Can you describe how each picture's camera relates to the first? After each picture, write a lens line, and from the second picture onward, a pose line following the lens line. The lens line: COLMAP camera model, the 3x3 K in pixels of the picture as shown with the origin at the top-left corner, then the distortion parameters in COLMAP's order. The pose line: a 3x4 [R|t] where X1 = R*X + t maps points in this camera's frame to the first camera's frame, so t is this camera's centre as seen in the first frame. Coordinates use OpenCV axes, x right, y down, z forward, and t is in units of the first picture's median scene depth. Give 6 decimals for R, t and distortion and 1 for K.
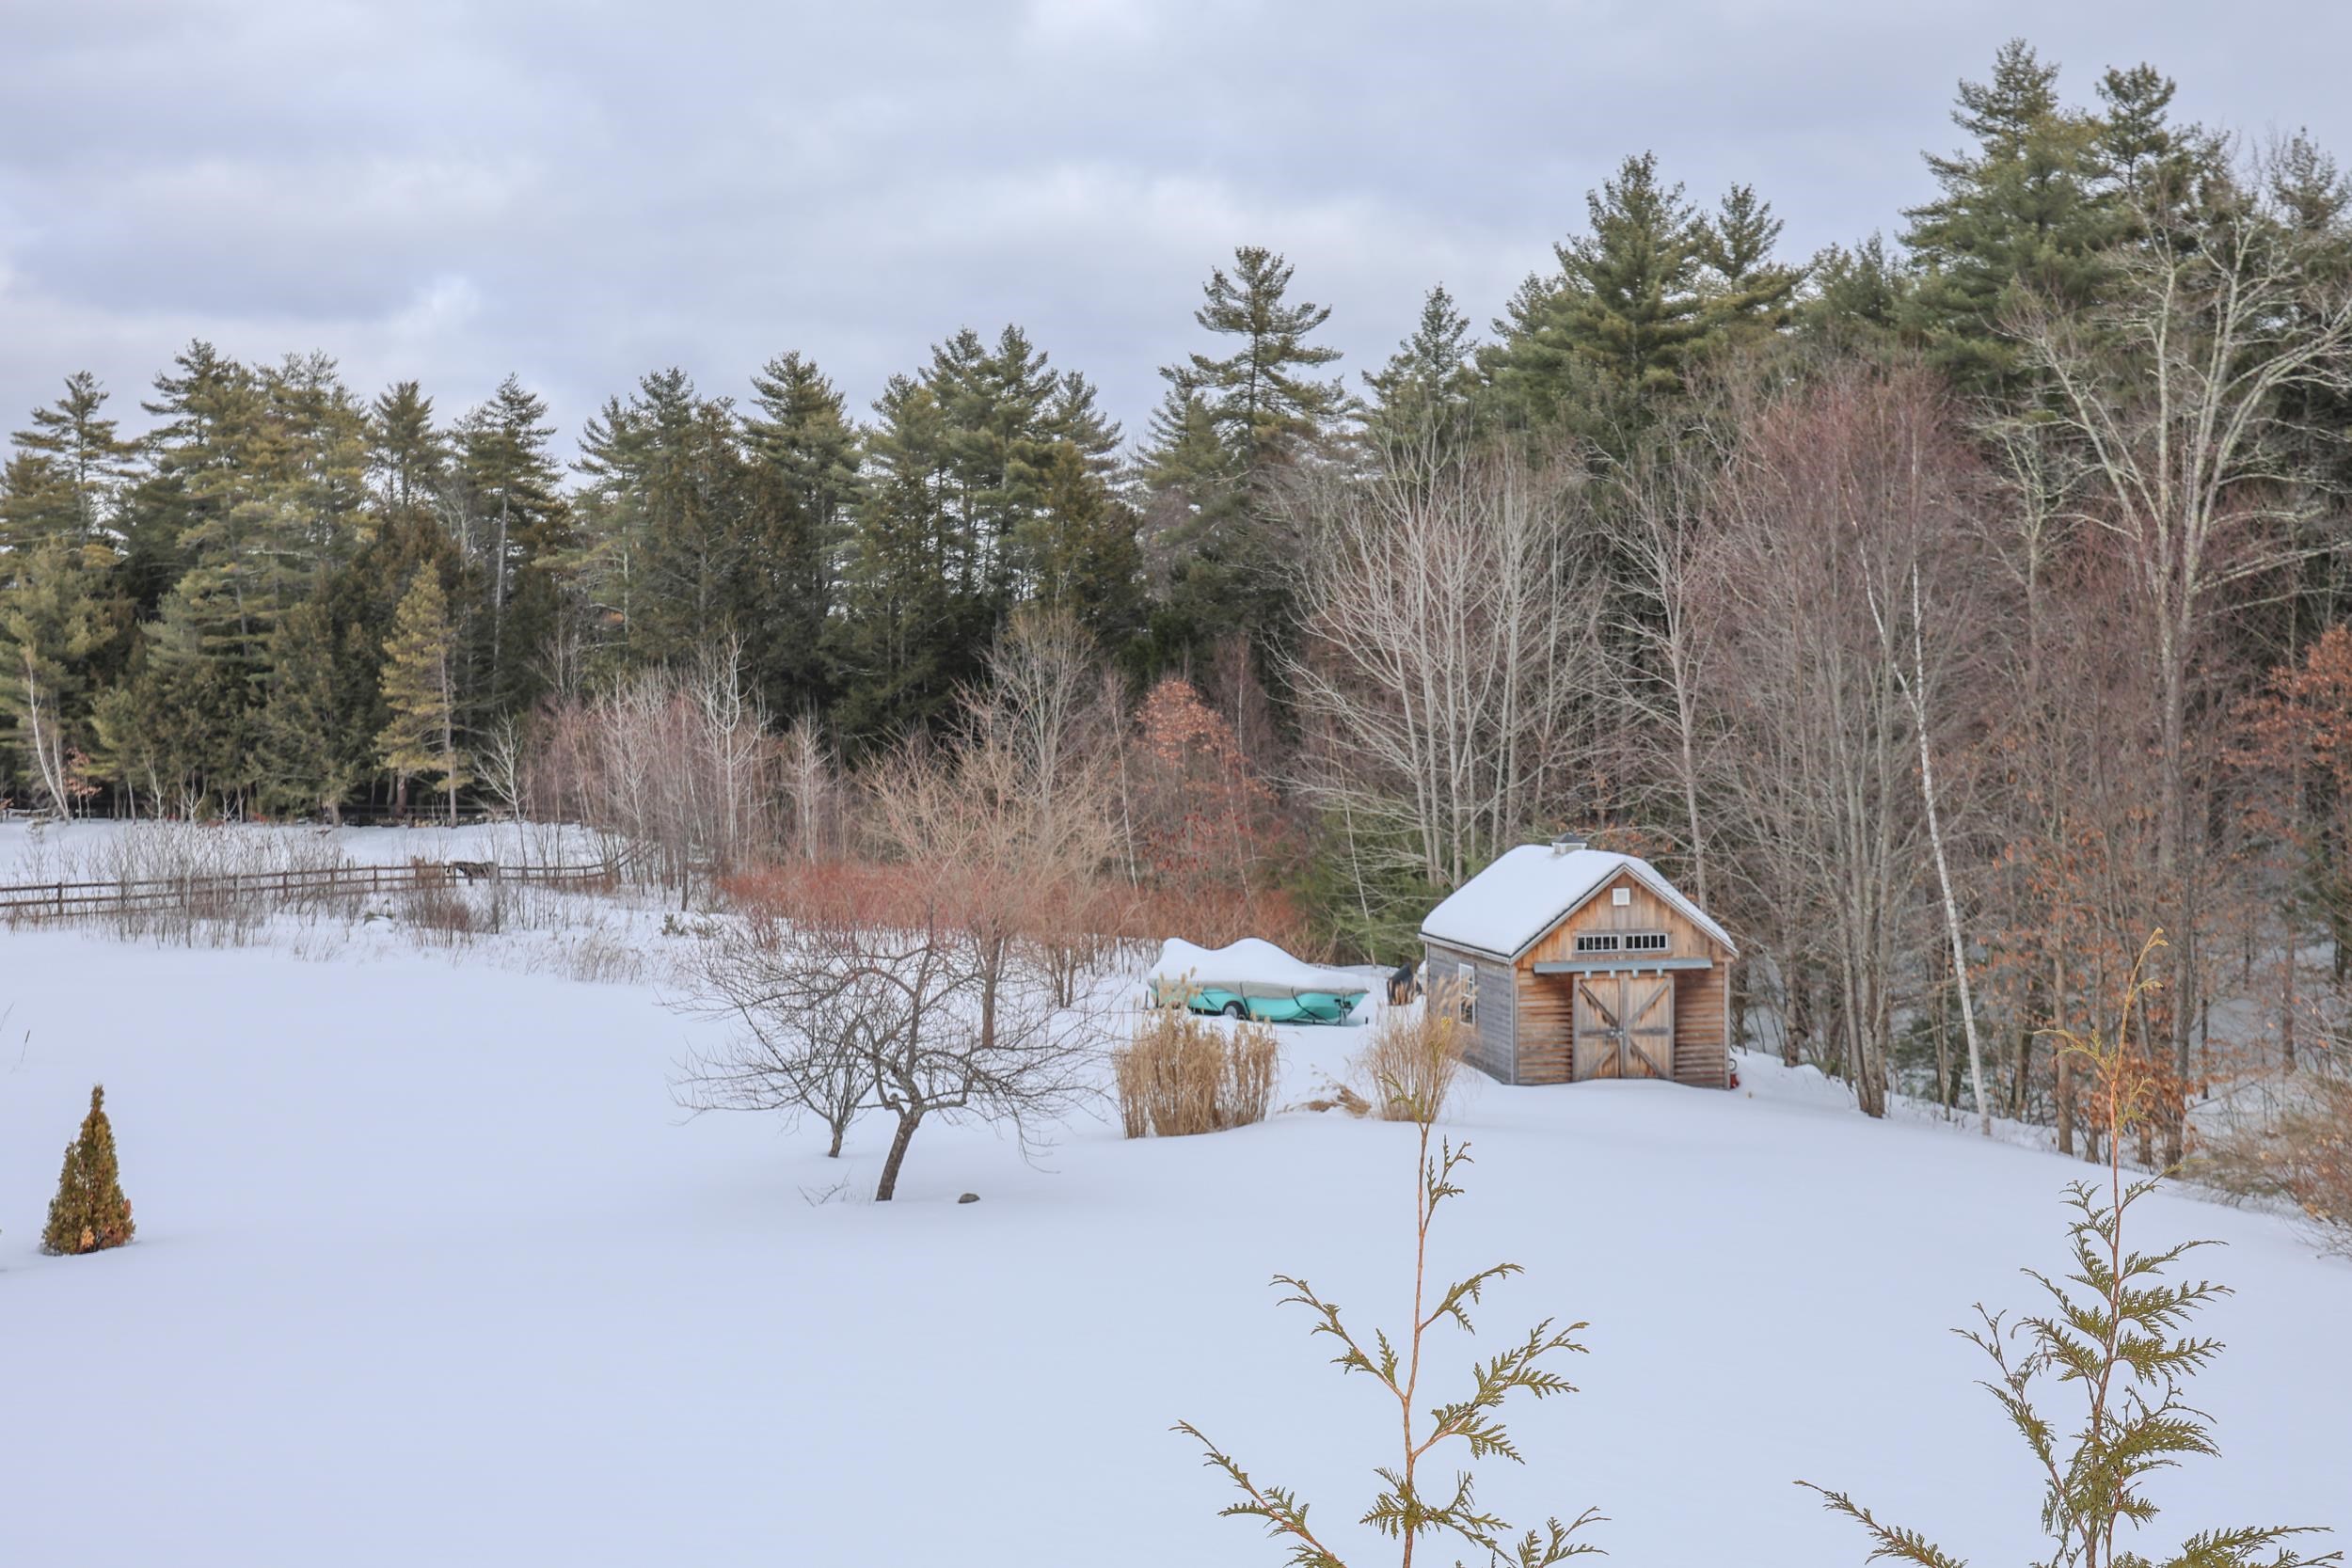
lens RADIAL K [[2351.9, 0, 1158.5], [0, 2351.9, 786.0], [0, 0, 1]] dist [0.003029, 0.000000]
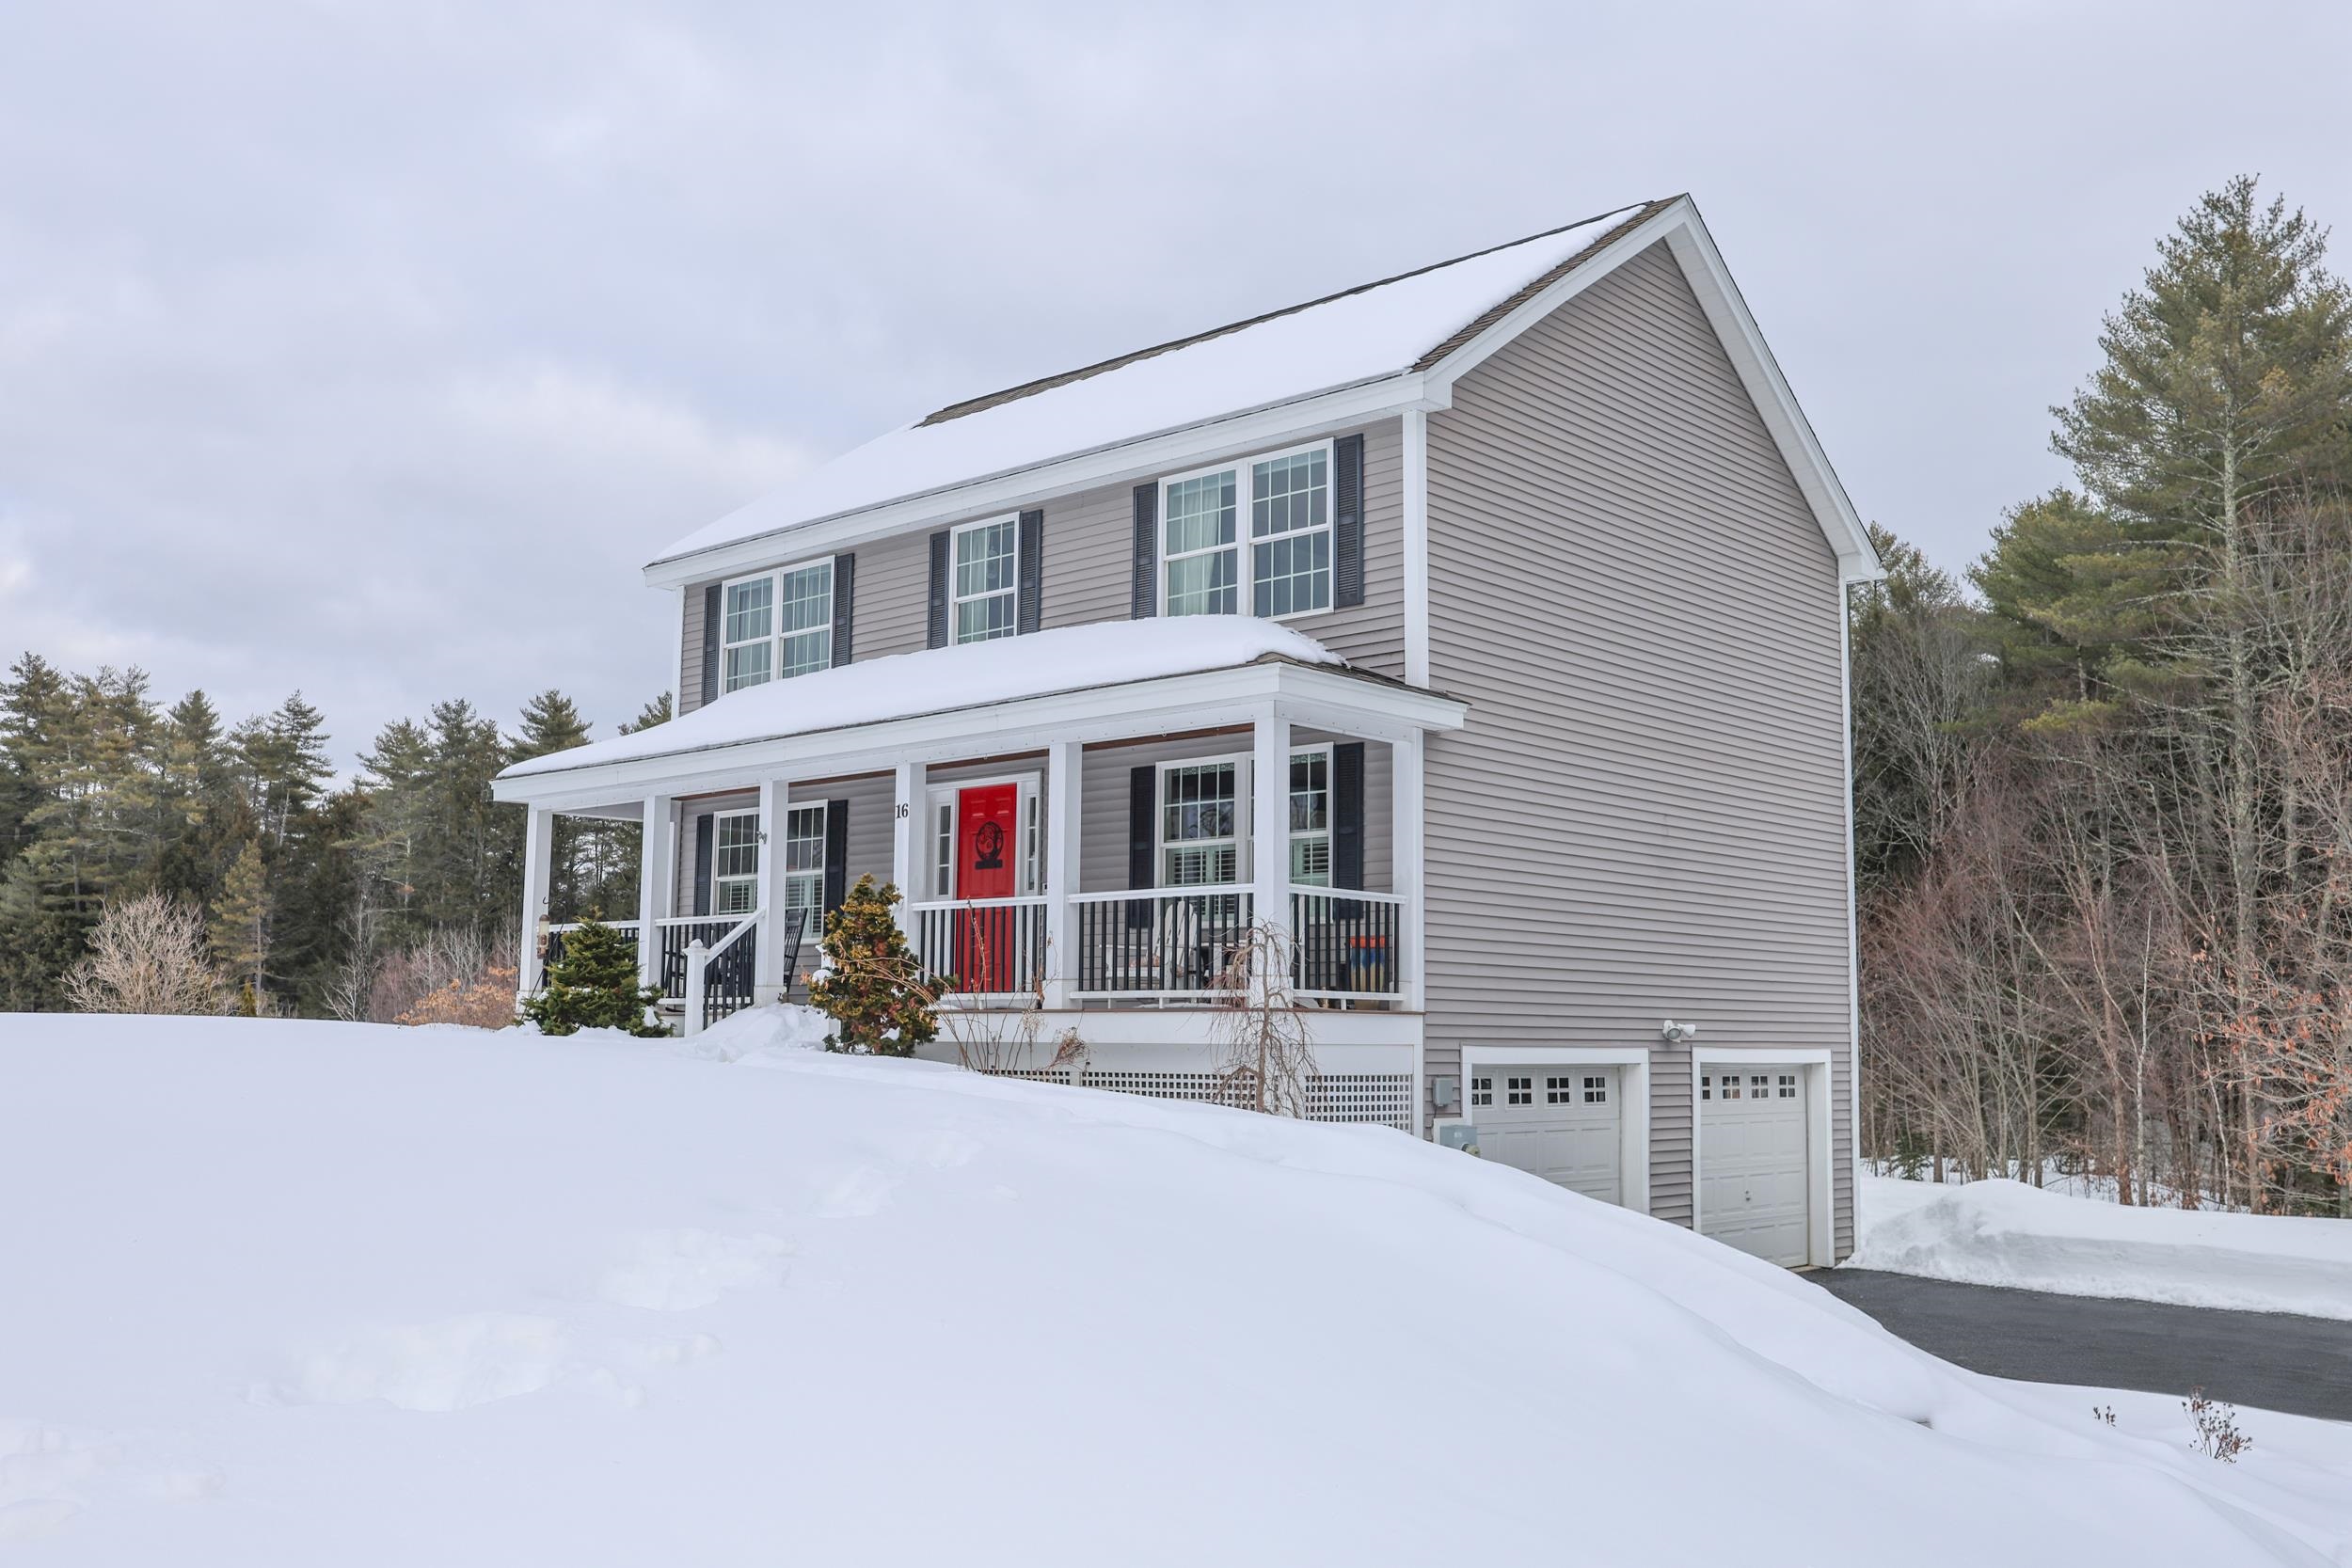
lens RADIAL K [[2113.2, 0, 1173.1], [0, 2113.2, 792.5], [0, 0, 1]] dist [0.006998, 0.005716]
pose [[0.973462, 0.036276, 0.225956, -0.086871], [-0.009092, 0.992708, -0.120203, 0.011238], [-0.228669, 0.114959, 0.966693, -0.221949]]
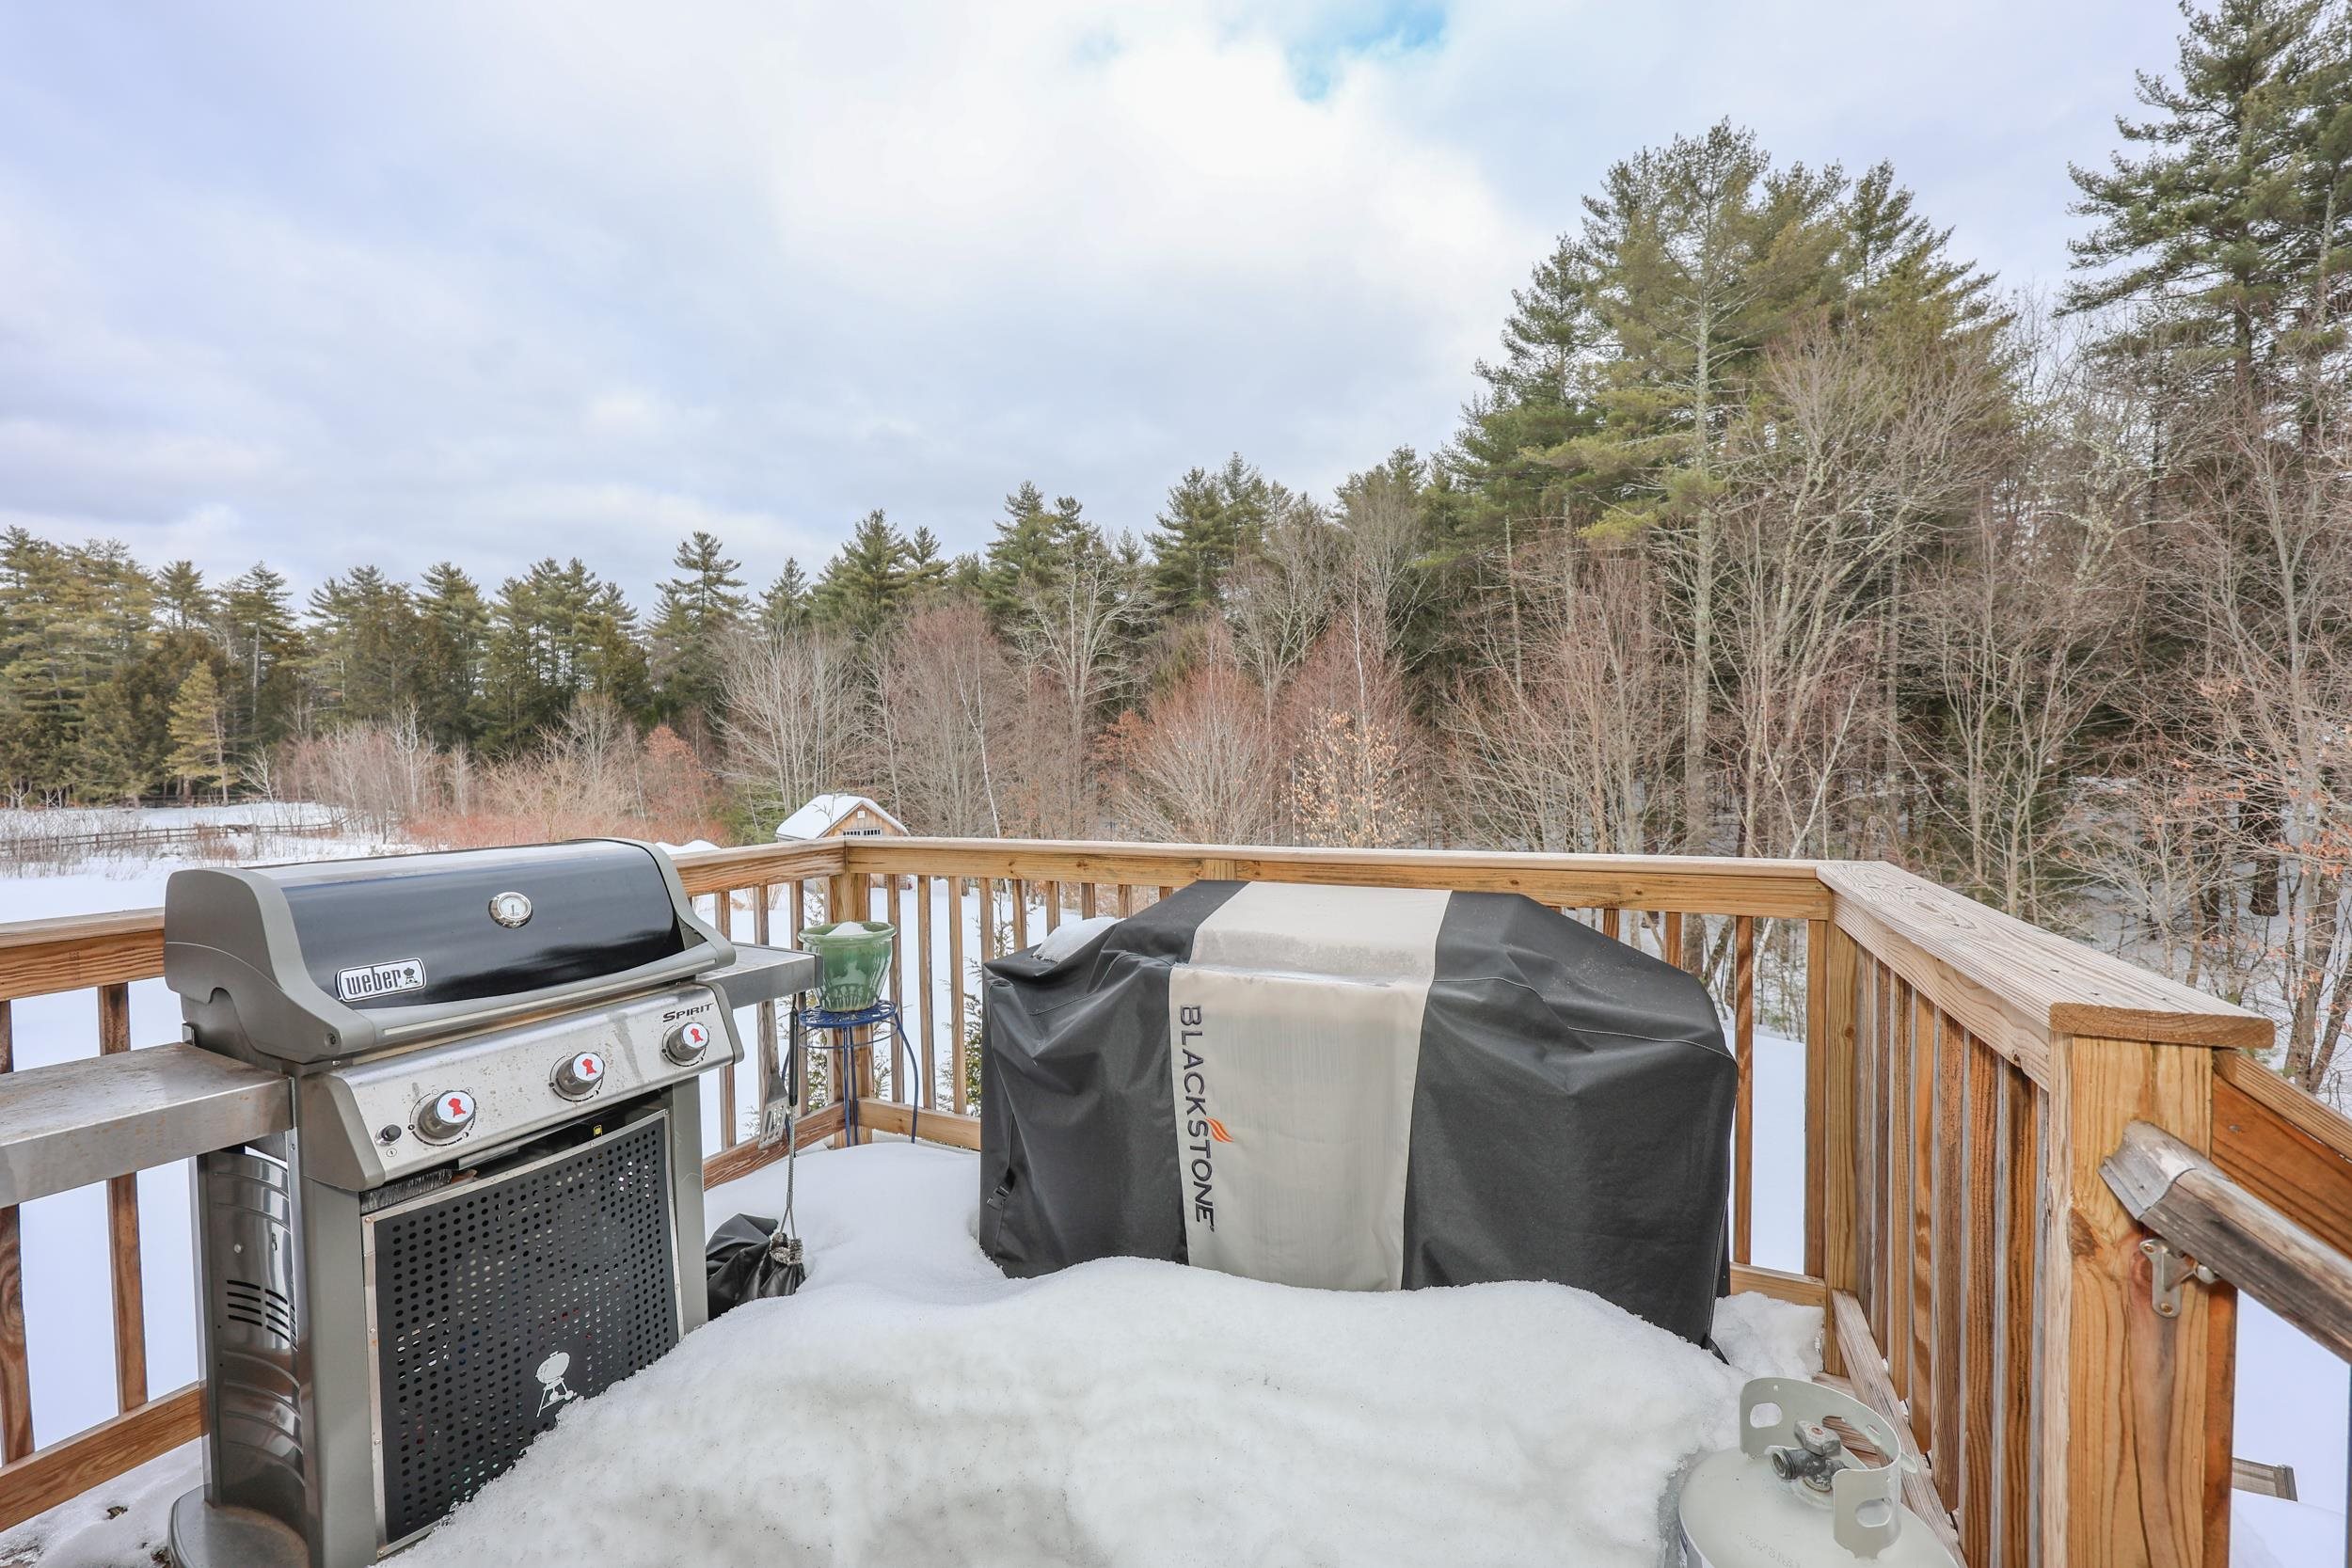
lens RADIAL K [[958.0, 0, 1168.9], [0, 958.0, 783.5], [0, 0, 1]] dist [-0.001900, 0.000788]
pose [[0.883593, -0.024025, 0.467638, 0.001254], [0.018273, 0.999691, 0.016833, 0.000331], [-0.467898, -0.006329, 0.883760, -0.003031]]
